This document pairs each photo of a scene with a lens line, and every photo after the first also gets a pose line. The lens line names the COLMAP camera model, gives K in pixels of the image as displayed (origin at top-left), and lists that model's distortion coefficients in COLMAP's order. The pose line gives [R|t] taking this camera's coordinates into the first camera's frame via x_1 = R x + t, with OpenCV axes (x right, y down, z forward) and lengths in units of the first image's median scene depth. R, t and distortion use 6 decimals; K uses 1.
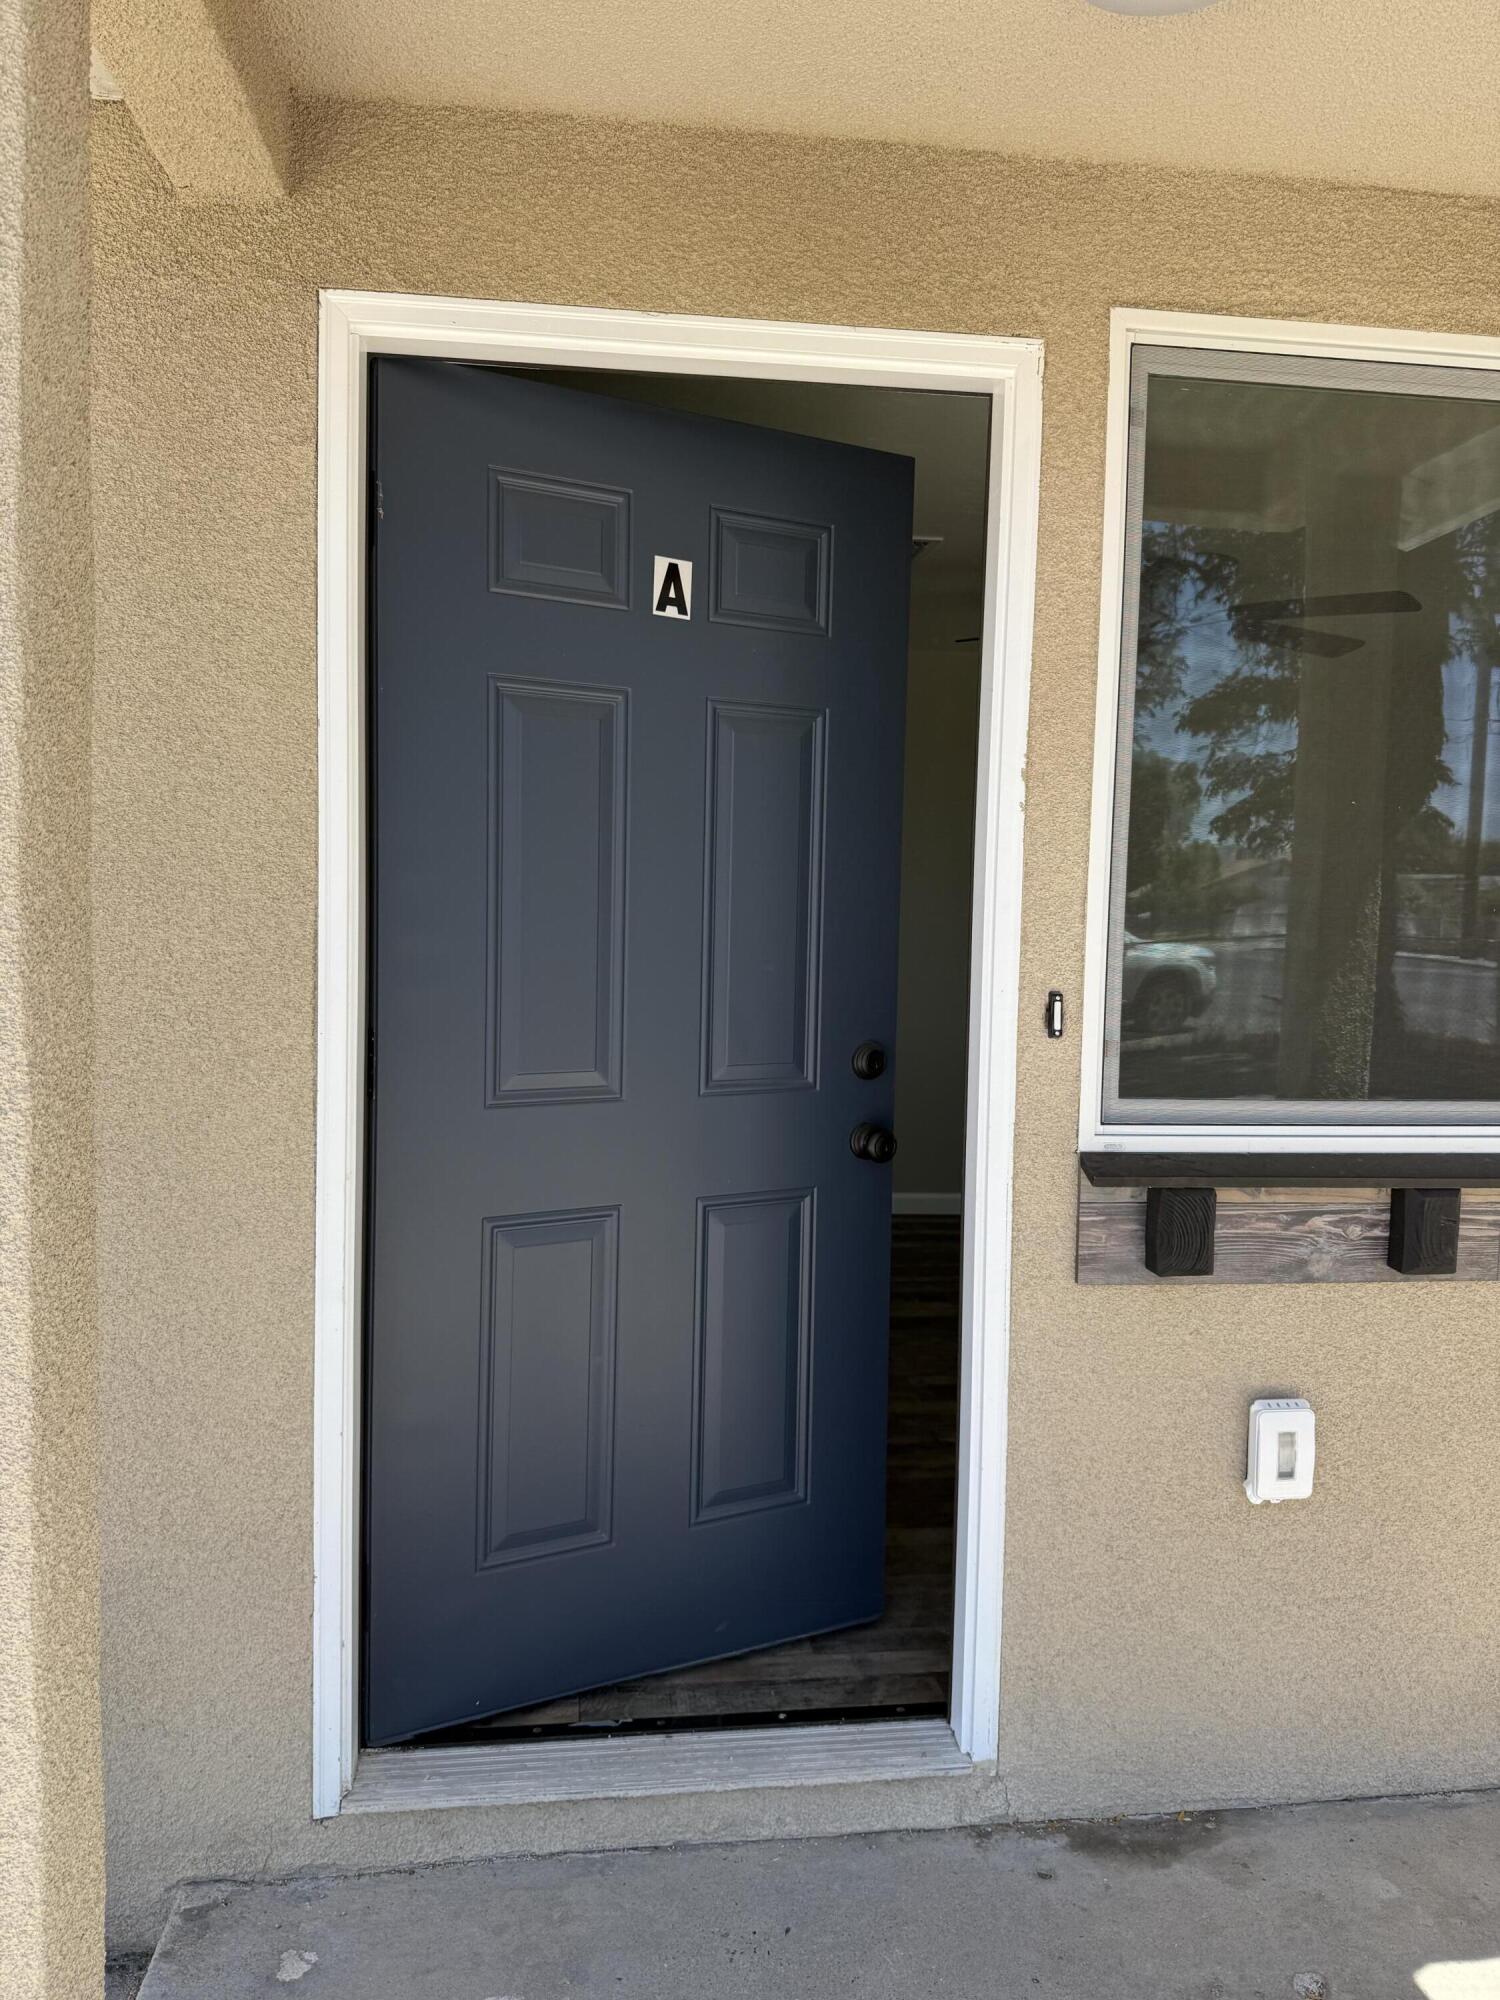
lens RADIAL K [[1395.2, 0, 745.5], [0, 1395.2, 986.6], [0, 0, 1]] dist [0.003927, -0.021796]
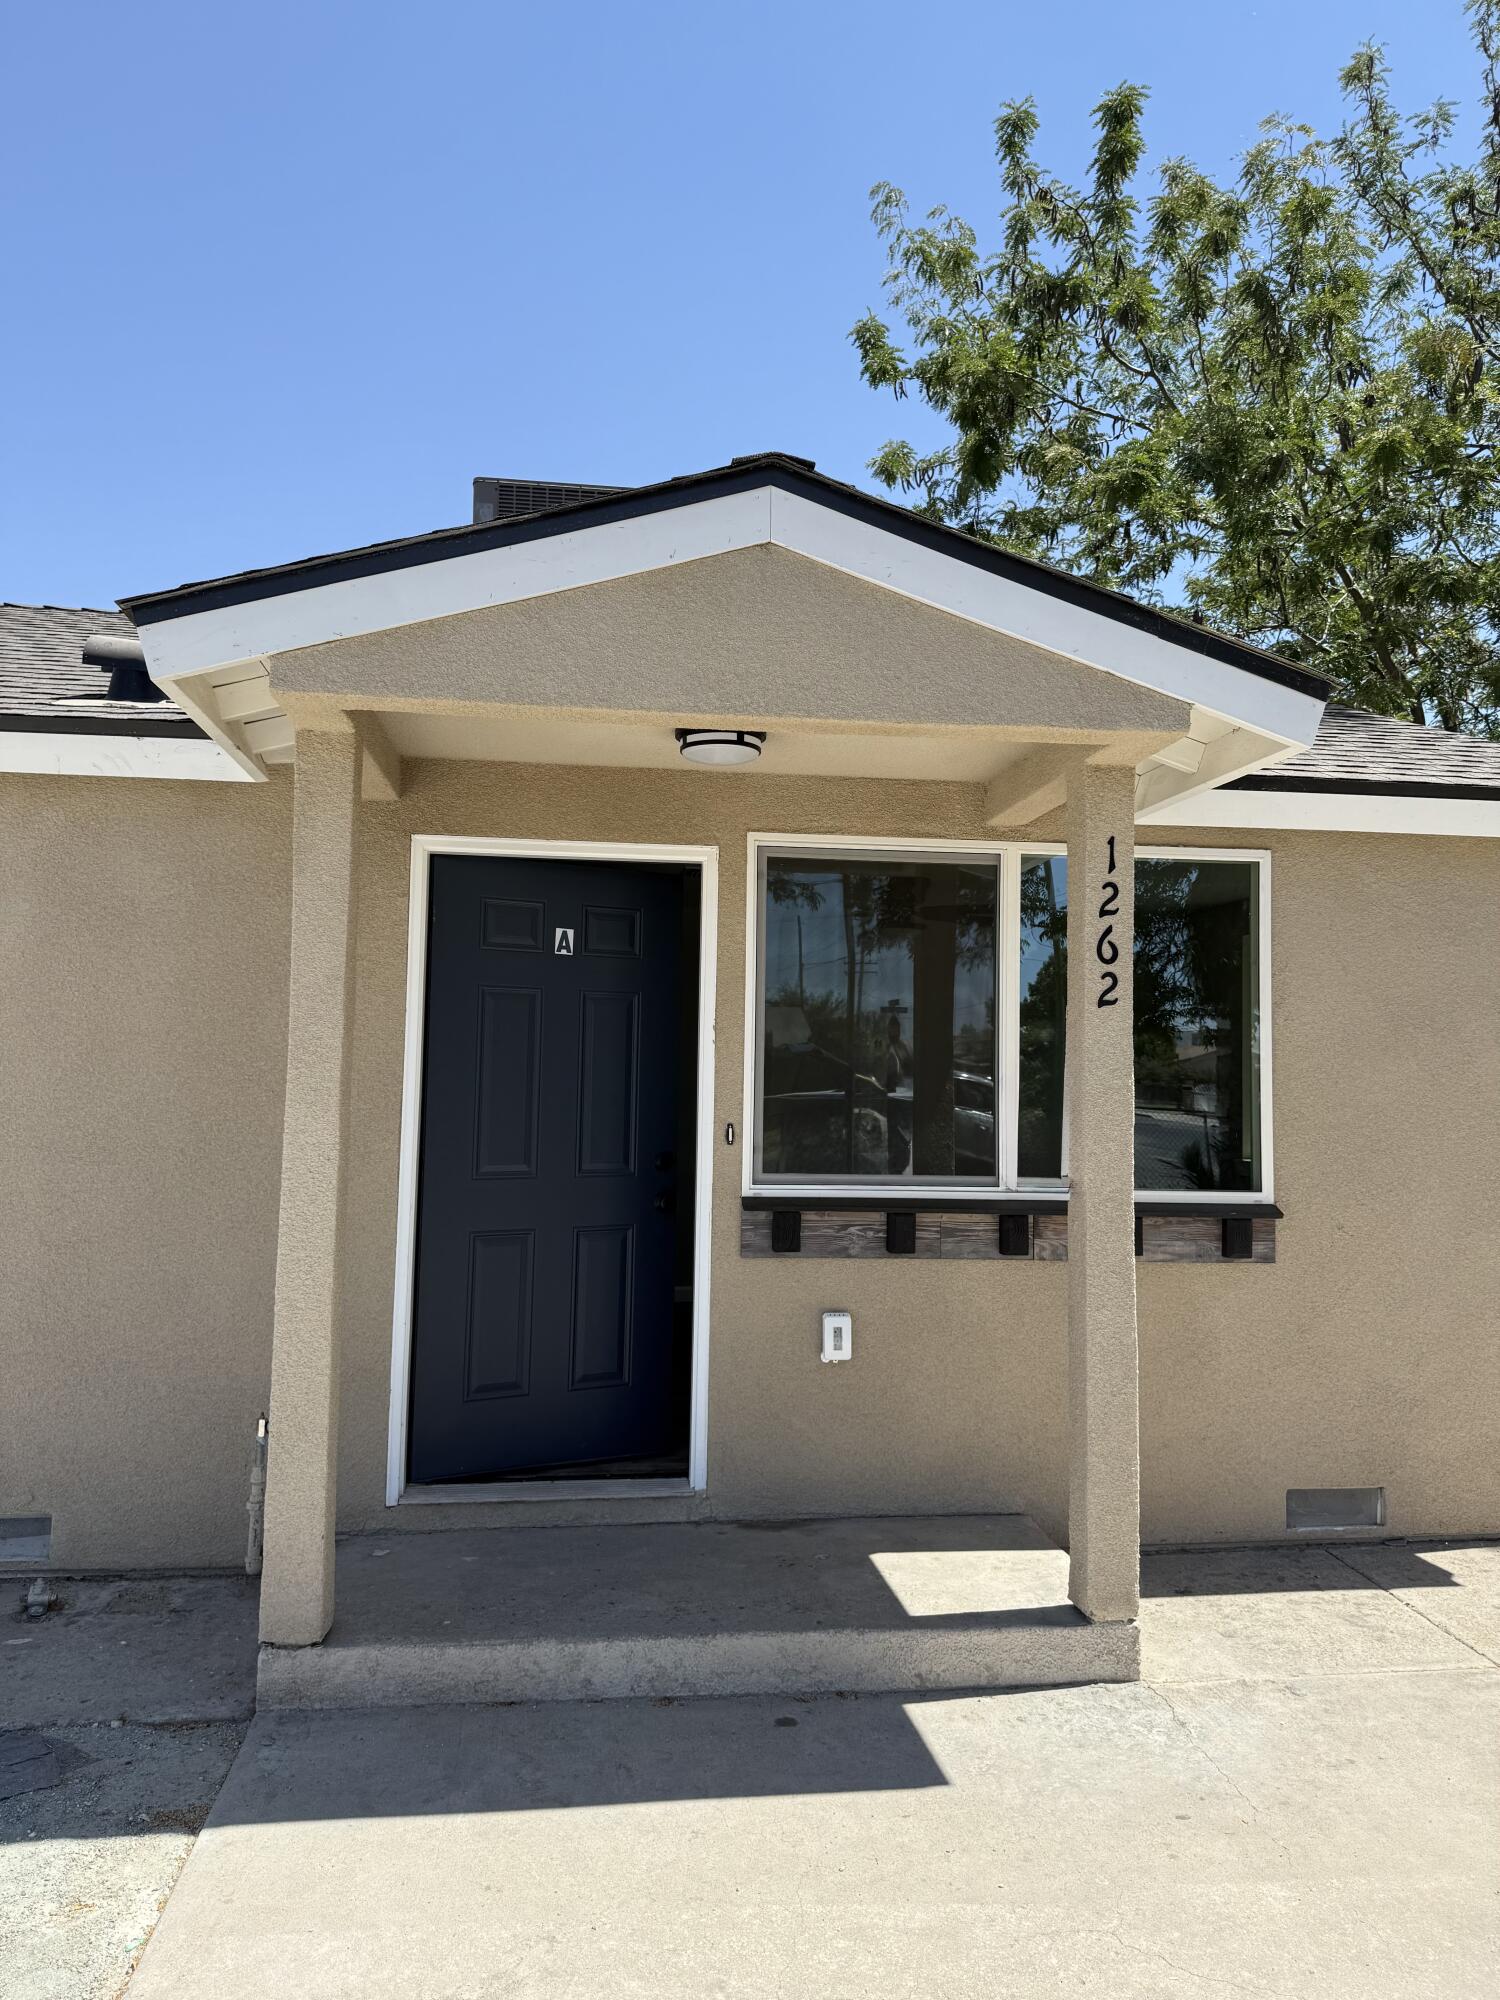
lens RADIAL K [[1386.3, 0, 748.5], [0, 1386.3, 991.5], [0, 0, 1]] dist [0.088289, -0.073133]
pose [[0.999887, -0.001845, 0.014945, 0.216298], [0.003589, 0.993060, -0.117556, 0.053448], [-0.014625, 0.117596, 0.992954, -1.229927]]
